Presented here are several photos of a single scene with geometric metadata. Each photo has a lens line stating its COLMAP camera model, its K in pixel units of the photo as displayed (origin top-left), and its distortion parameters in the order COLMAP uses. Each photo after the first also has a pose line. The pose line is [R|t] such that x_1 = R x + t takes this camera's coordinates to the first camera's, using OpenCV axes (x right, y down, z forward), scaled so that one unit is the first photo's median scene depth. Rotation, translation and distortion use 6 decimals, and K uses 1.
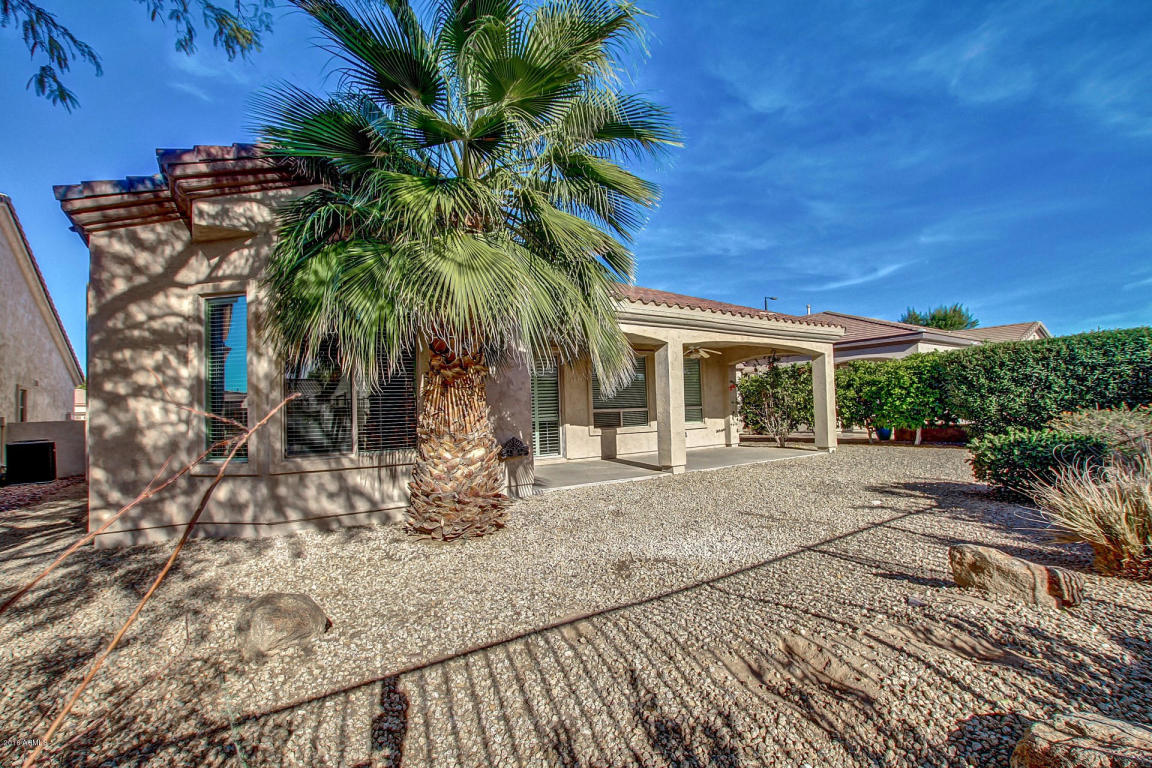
lens RADIAL K [[530.6, 0, 564.1], [0, 530.6, 386.8], [0, 0, 1]] dist [-0.026921, -0.000040]
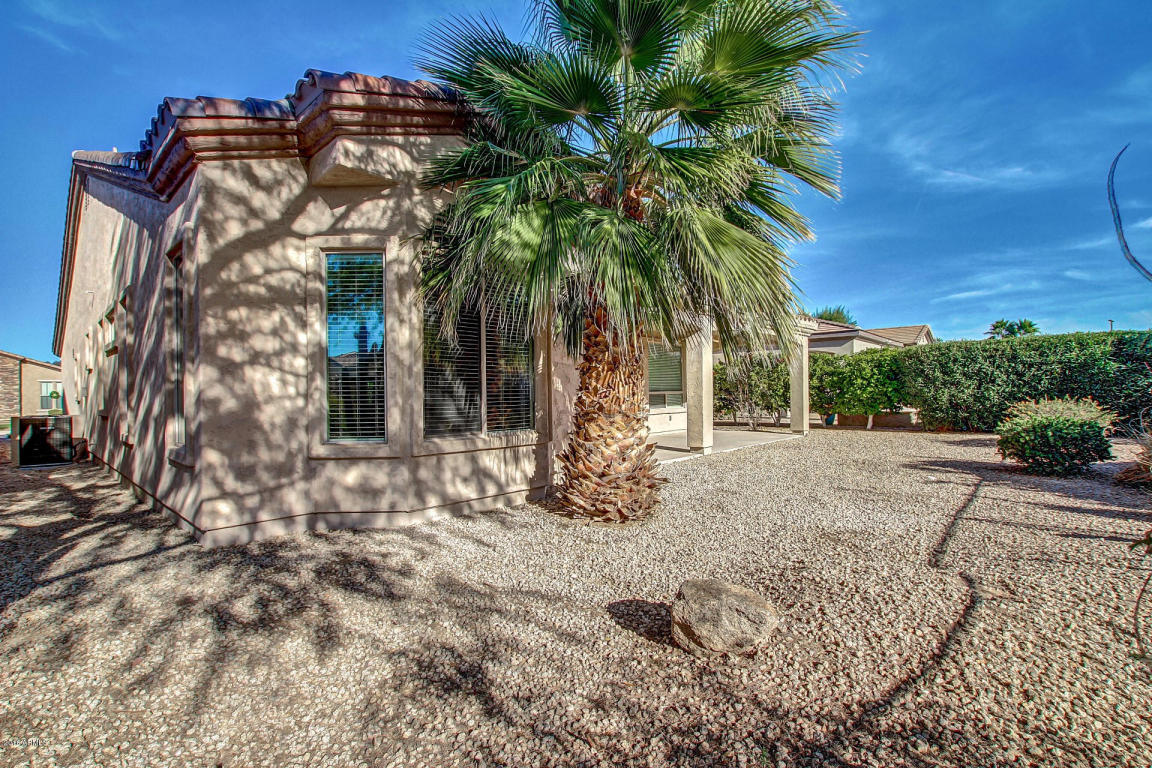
lens RADIAL K [[530.6, 0, 568.1], [0, 530.6, 384.7], [0, 0, 1]] dist [-0.026921, -0.000040]
pose [[0.978874, 0.022350, 0.203238, -0.476588], [-0.027436, 0.999376, 0.022238, 0.017683], [-0.202614, -0.027344, 0.978877, 0.067903]]
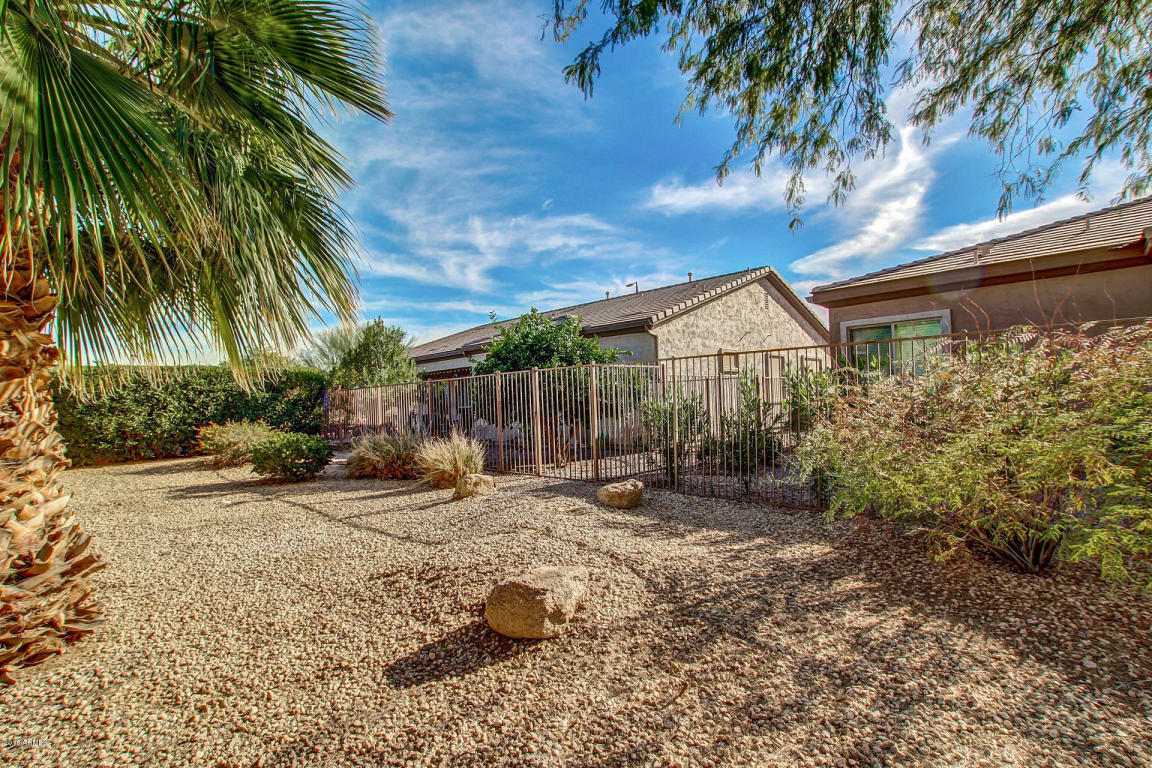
lens RADIAL K [[530.6, 0, 578.6], [0, 530.6, 391.4], [0, 0, 1]] dist [-0.026921, -0.000040]
pose [[-0.174014, 0.052508, 0.983342, -0.769716], [-0.004077, 0.998530, -0.054040, 0.047694], [-0.984735, -0.013413, -0.173545, 0.522891]]
